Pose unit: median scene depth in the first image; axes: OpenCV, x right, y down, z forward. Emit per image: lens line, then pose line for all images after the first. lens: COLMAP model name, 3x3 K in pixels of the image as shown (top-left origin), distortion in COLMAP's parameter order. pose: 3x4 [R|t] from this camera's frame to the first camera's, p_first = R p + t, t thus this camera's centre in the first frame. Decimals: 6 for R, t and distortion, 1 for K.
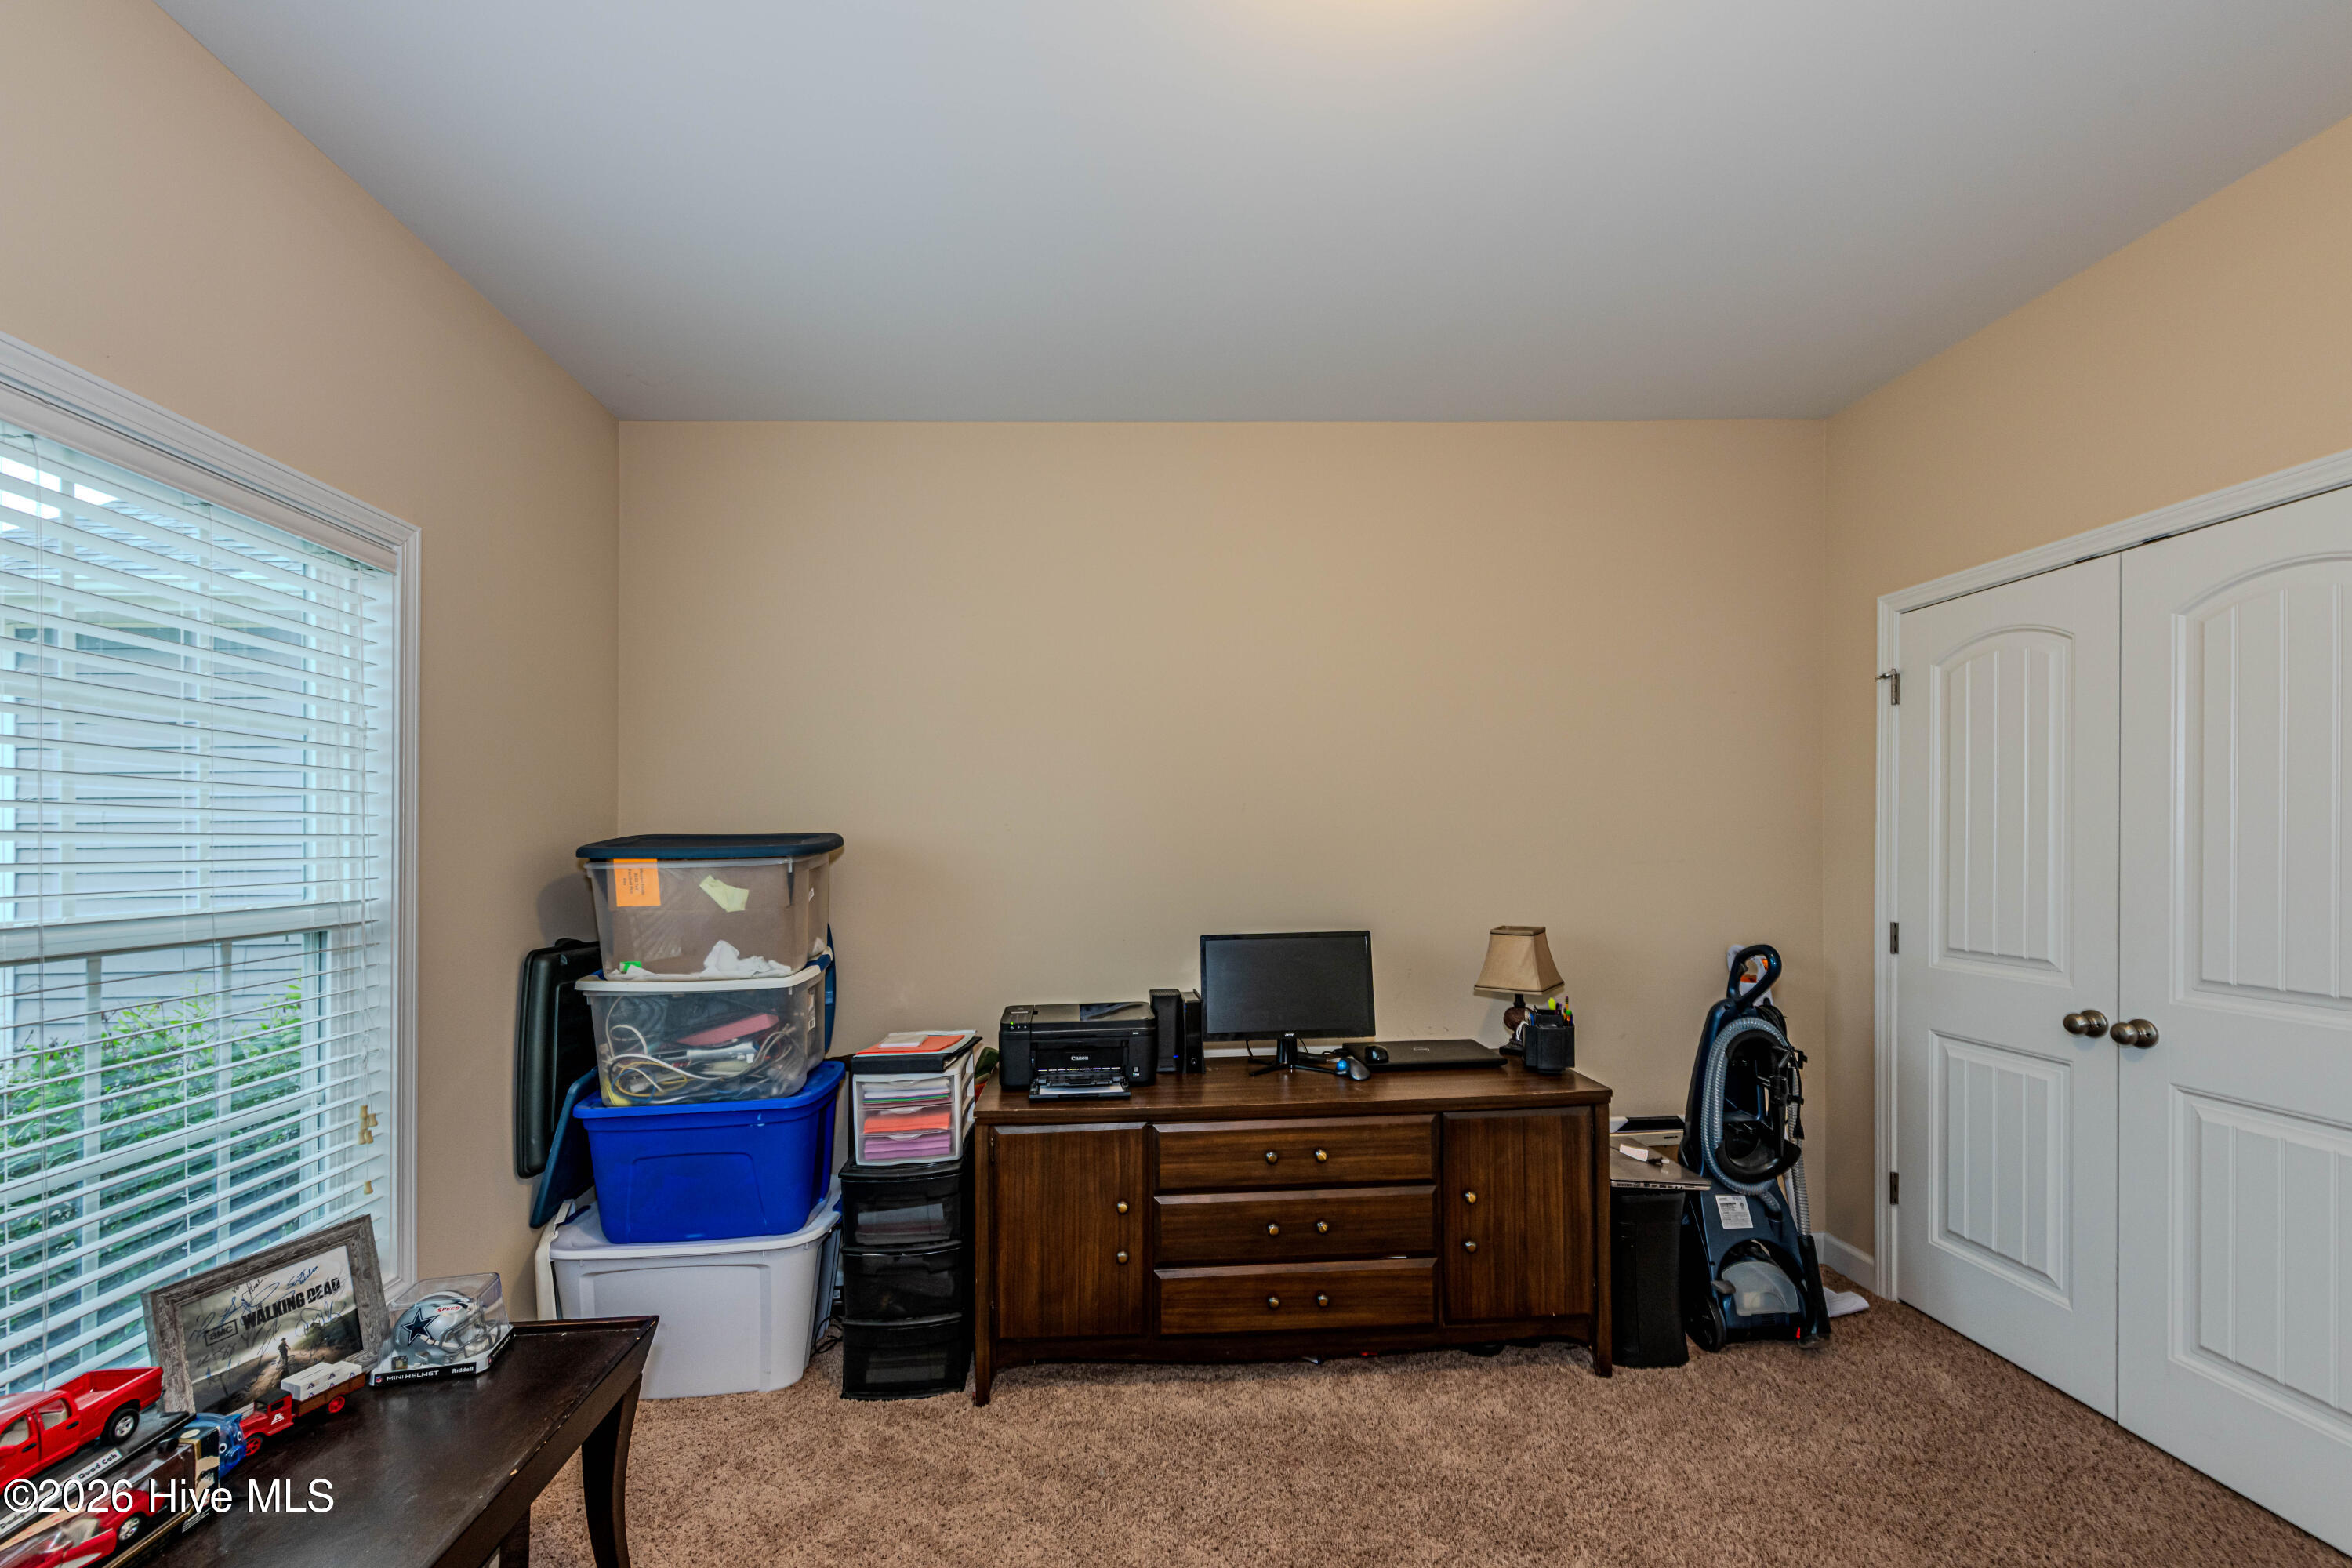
lens RADIAL K [[923.9, 0, 1164.0], [0, 923.9, 840.8], [0, 0, 1]] dist [0.002182, -0.003318]
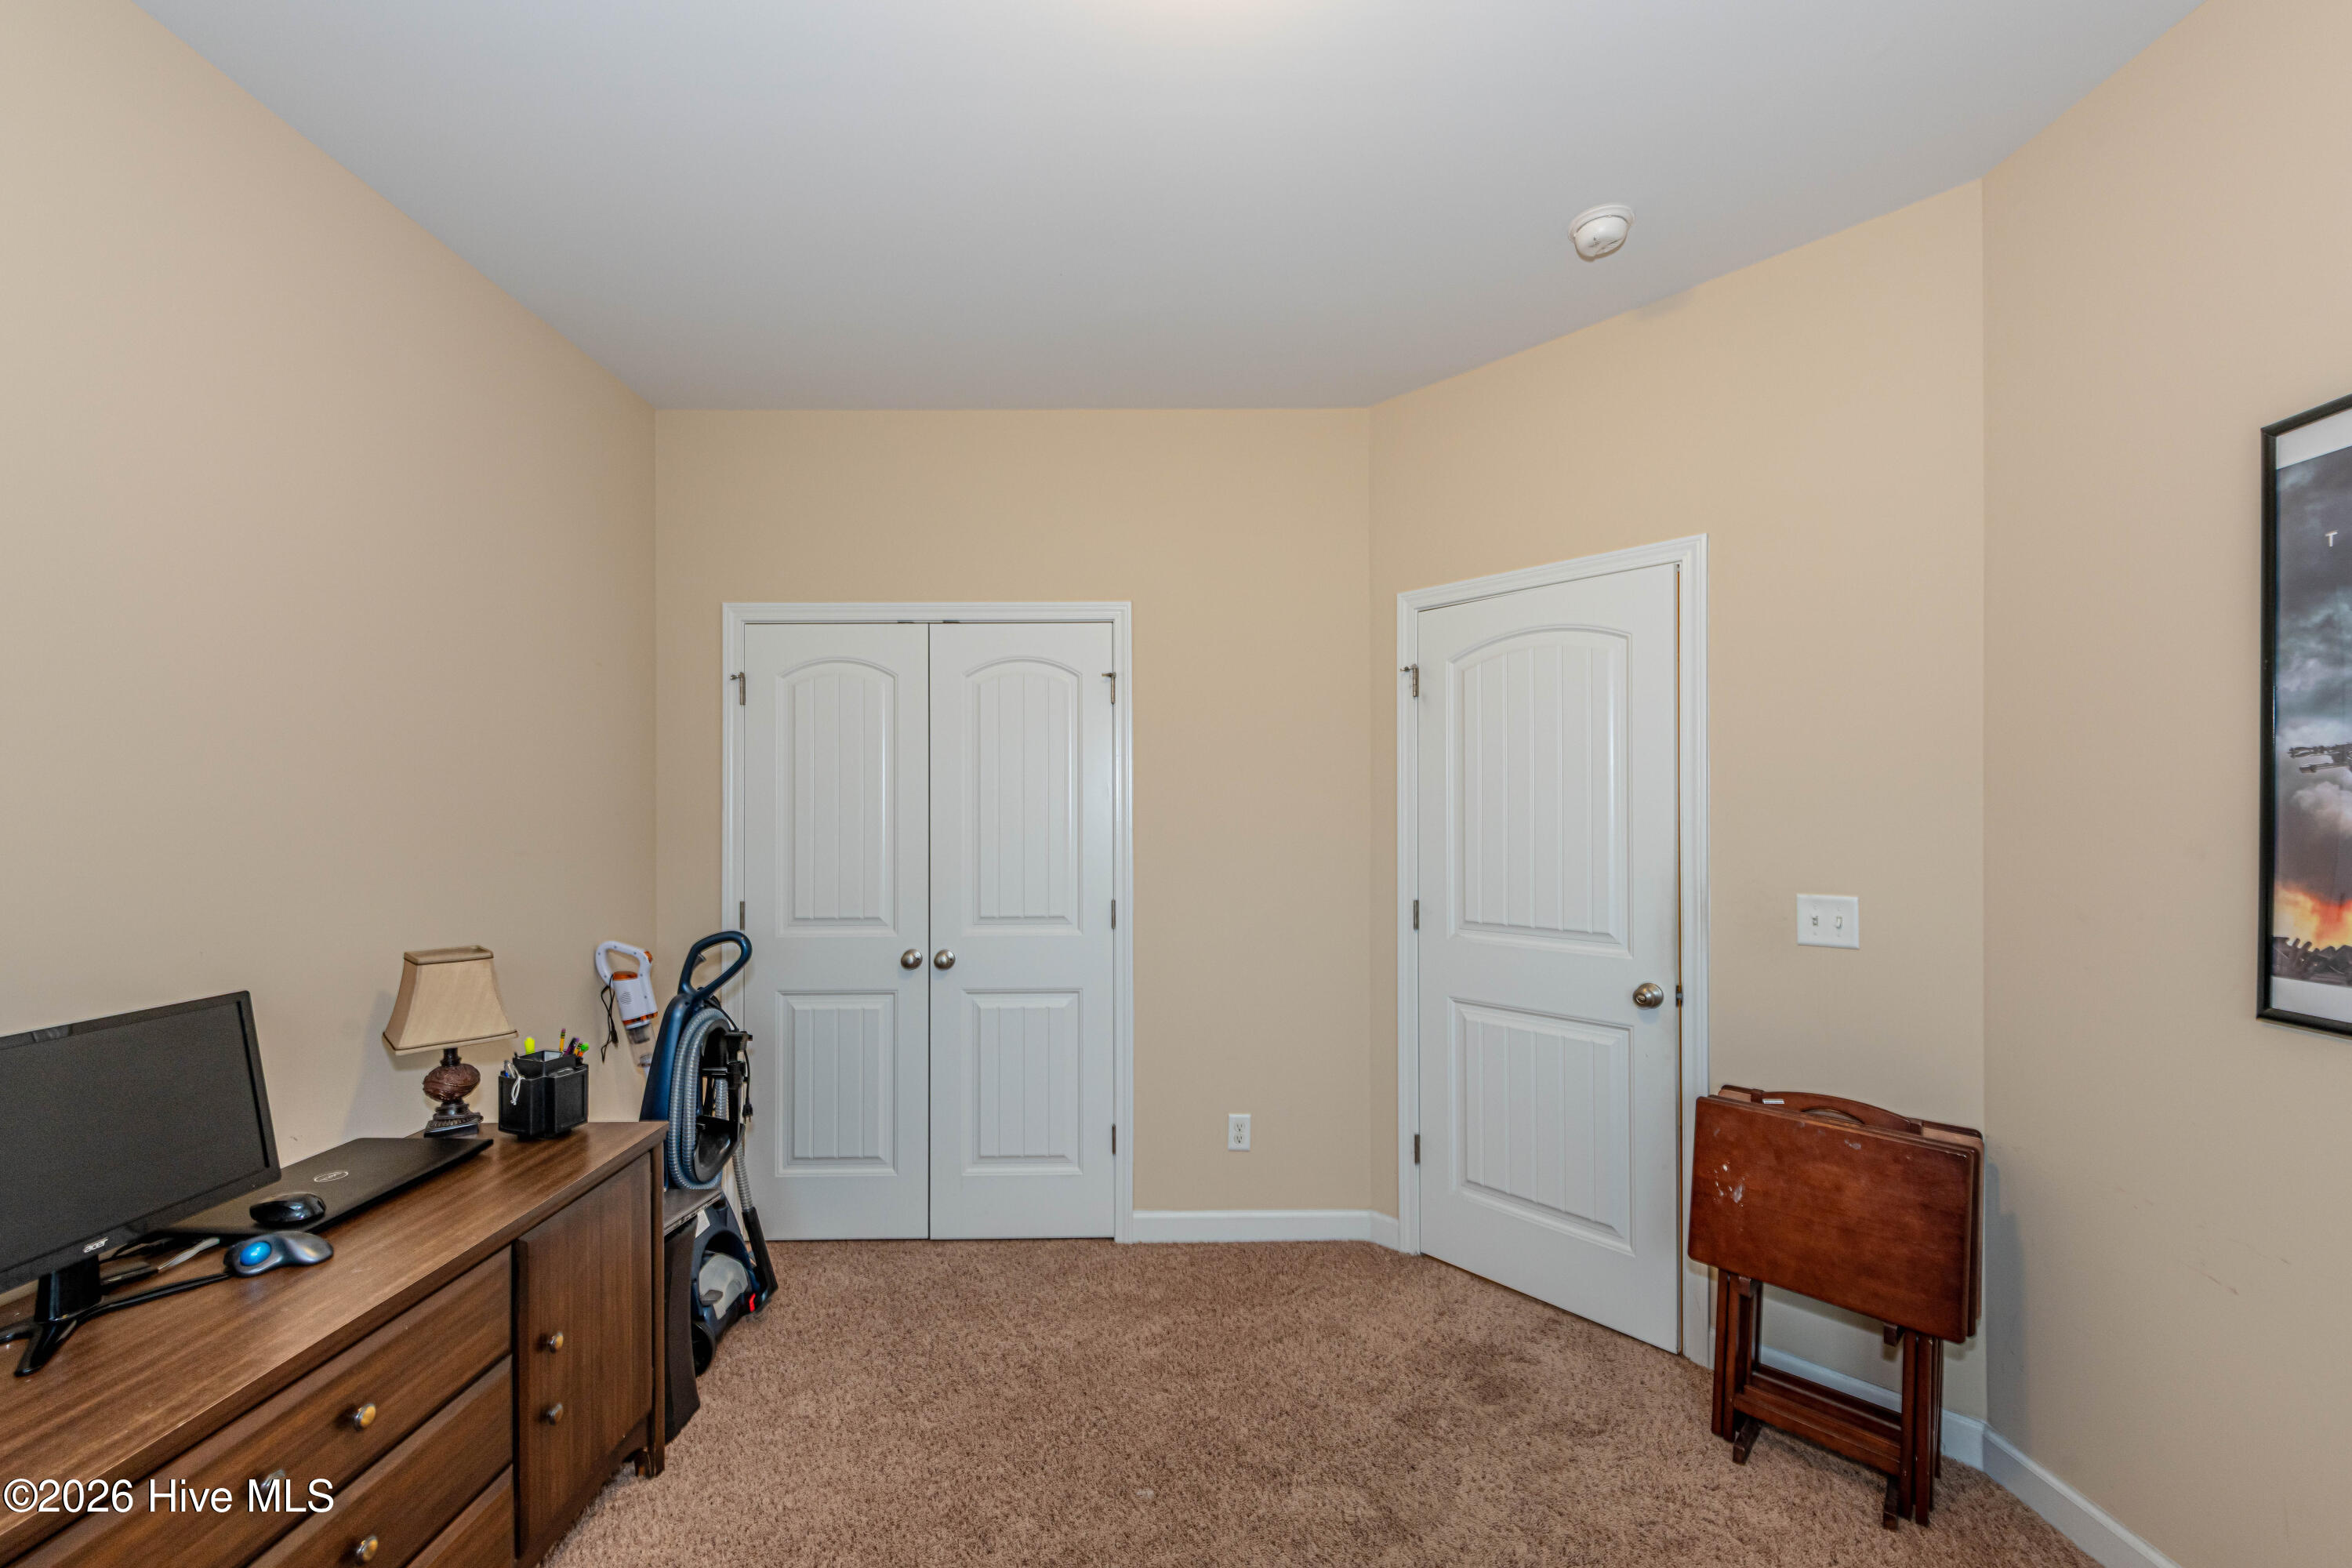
lens RADIAL K [[923.9, 0, 1175.2], [0, 923.9, 813.1], [0, 0, 1]] dist [0.002182, -0.003318]
pose [[0.054385, 0.015153, 0.998405, -0.338085], [-0.001032, 0.999885, -0.015119, -0.000881], [-0.998520, -0.000208, 0.054394, 0.494343]]
